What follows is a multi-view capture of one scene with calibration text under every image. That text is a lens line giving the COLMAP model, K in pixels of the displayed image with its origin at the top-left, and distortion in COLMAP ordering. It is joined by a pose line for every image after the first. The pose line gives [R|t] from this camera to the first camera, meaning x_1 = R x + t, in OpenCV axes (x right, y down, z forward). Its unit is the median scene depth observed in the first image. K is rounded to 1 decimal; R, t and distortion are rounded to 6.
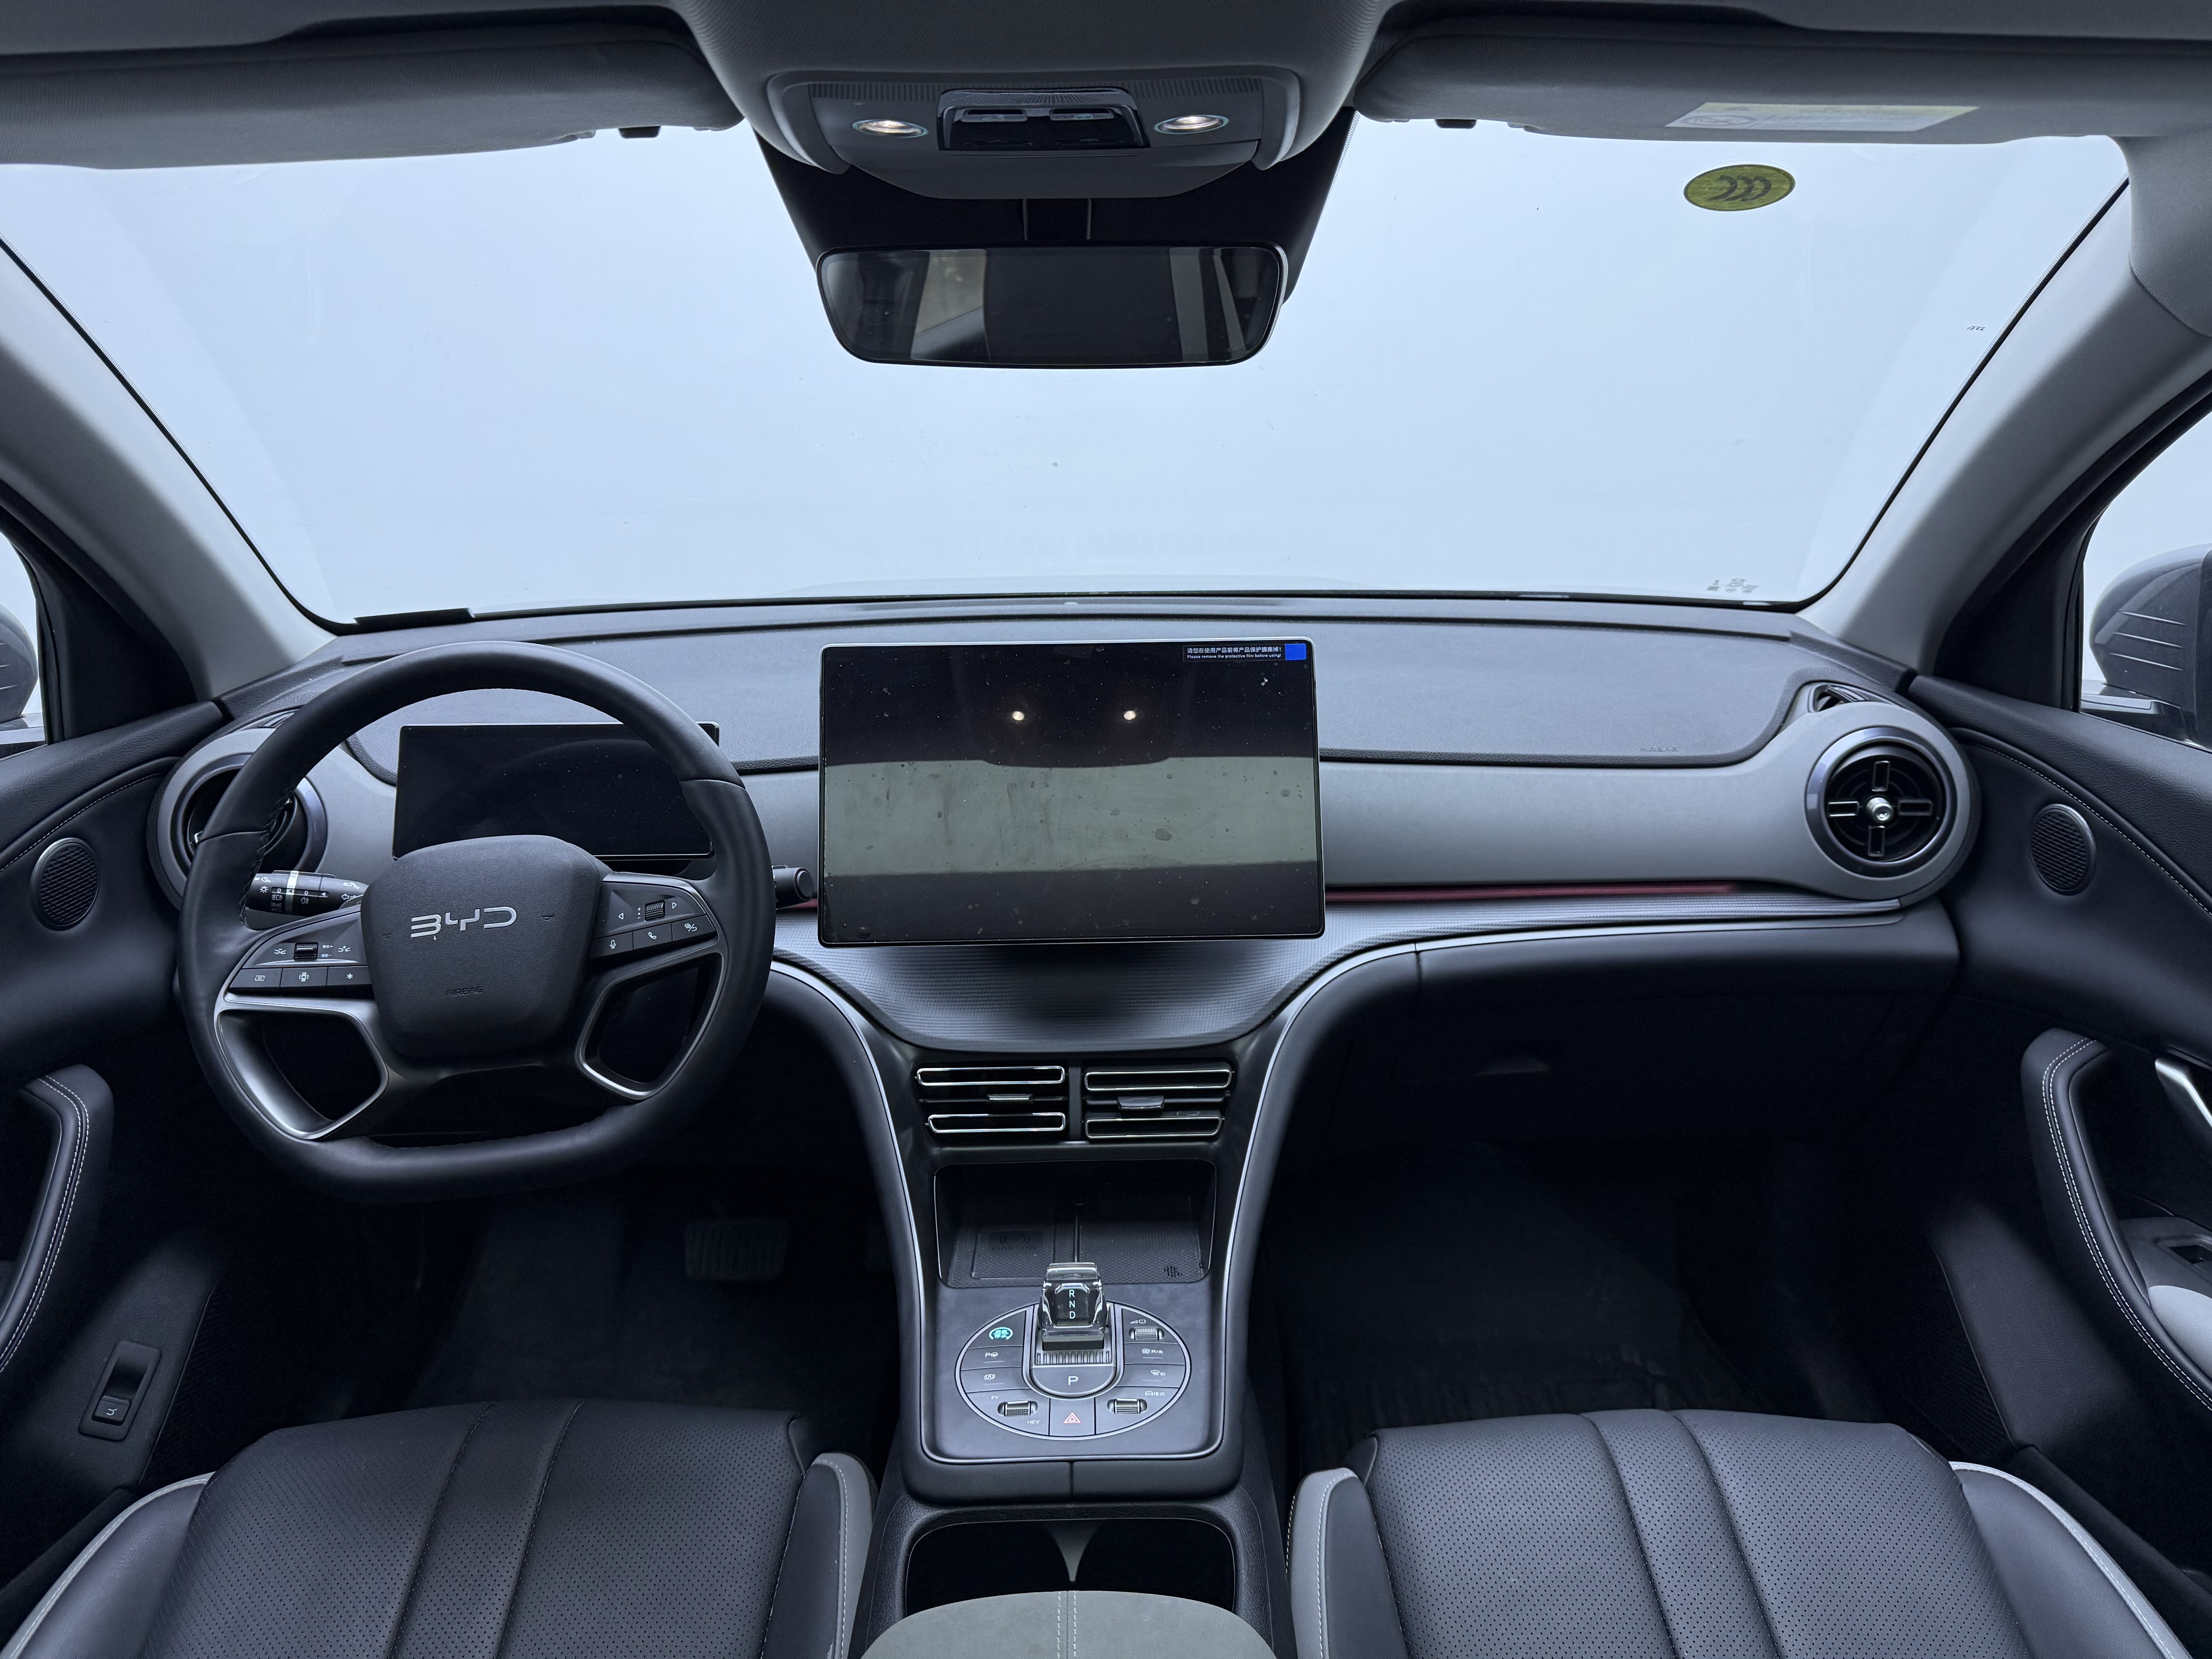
lens RADIAL K [[1561.3, 0, 1104.4], [0, 1561.3, 772.9], [0, 0, 1]] dist [-0.003785, -0.006775]
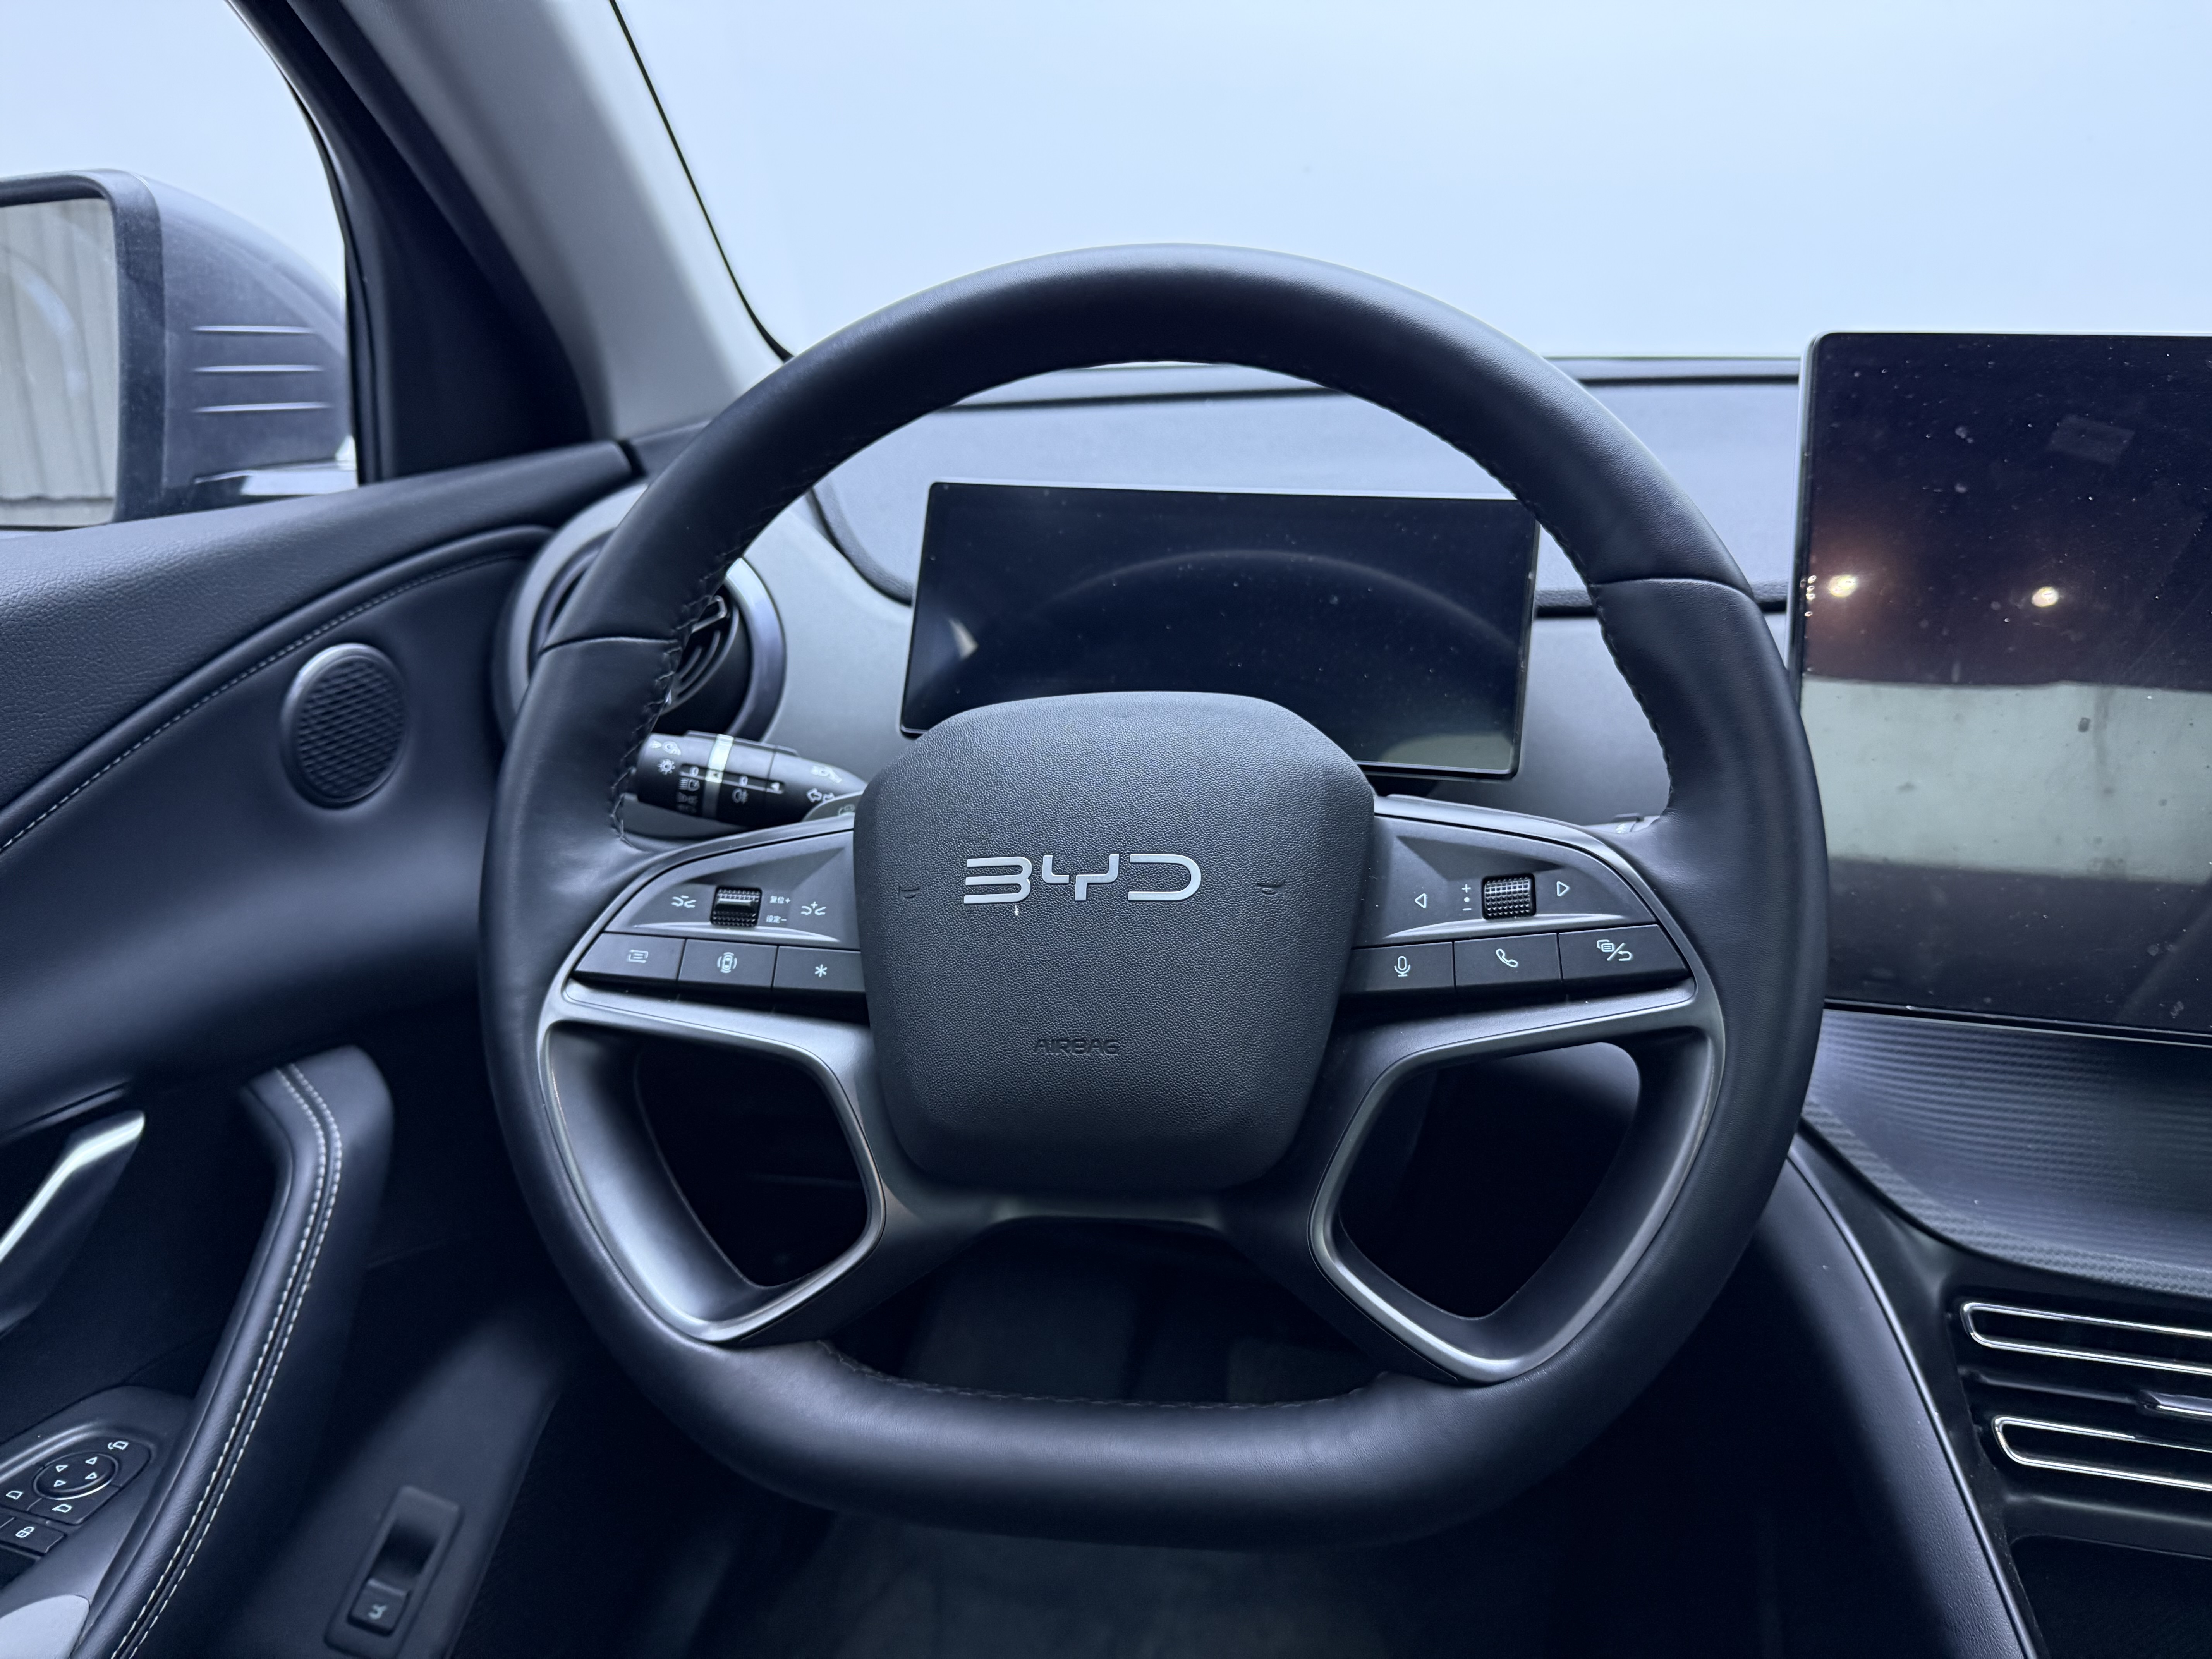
lens RADIAL K [[1561.3, 0, 1104.4], [0, 1561.3, 772.9], [0, 0, 1]] dist [-0.003785, -0.006775]
pose [[0.968051, 0.089763, -0.234138, -0.298564], [-0.083477, 0.995836, 0.036642, 0.048853], [0.236452, -0.015926, 0.971513, 0.571263]]
